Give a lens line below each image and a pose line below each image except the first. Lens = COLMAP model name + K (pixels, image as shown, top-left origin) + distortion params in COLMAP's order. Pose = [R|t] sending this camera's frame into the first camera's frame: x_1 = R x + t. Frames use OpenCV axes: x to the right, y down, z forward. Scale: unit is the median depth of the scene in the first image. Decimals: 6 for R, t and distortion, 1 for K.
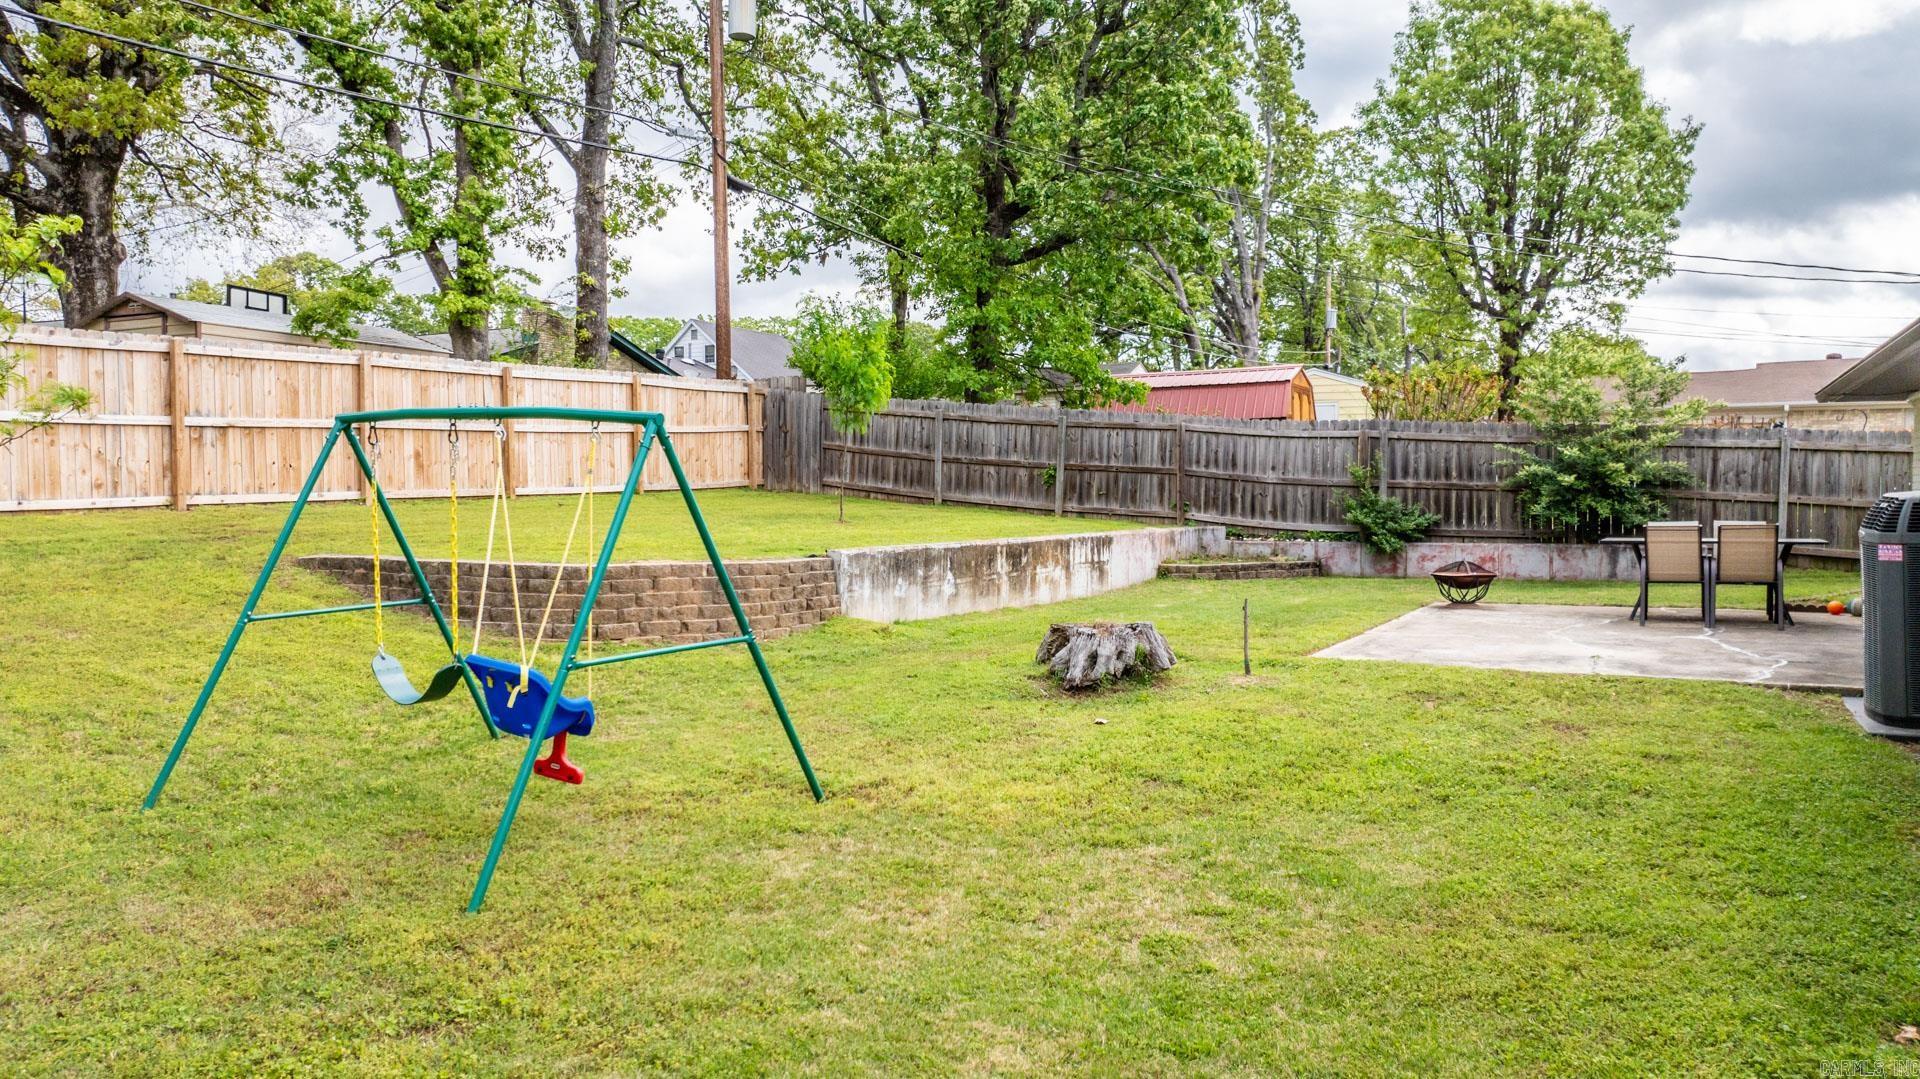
lens RADIAL K [[1357.3, 0, 951.6], [0, 1357.3, 538.3], [0, 0, 1]] dist [-0.002408, -0.002694]
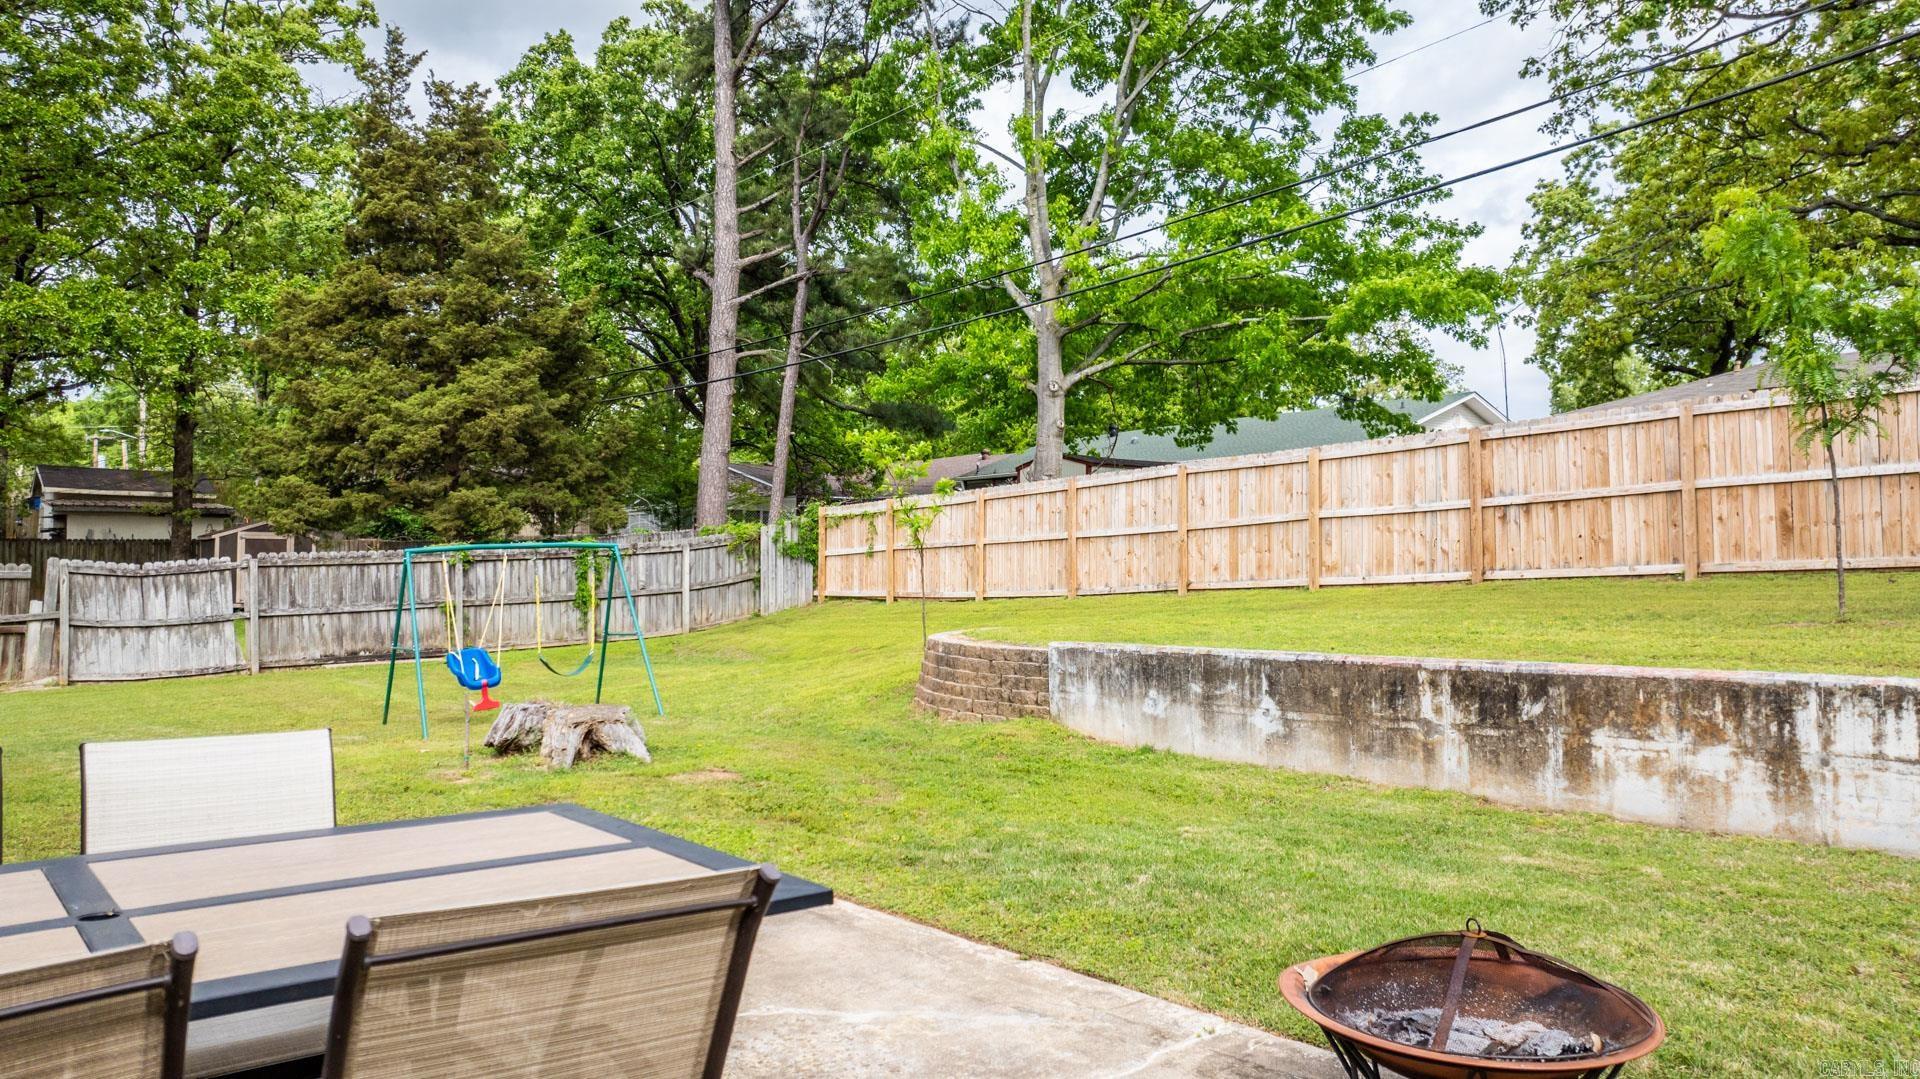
lens RADIAL K [[1357.3, 0, 951.6], [0, 1357.3, 538.3], [0, 0, 1]] dist [-0.002408, -0.002694]
pose [[-0.394083, -0.019294, -0.918872, 0.632552], [-0.016242, 0.999770, -0.014027, -0.037749], [0.918931, 0.009397, -0.394306, 1.096839]]
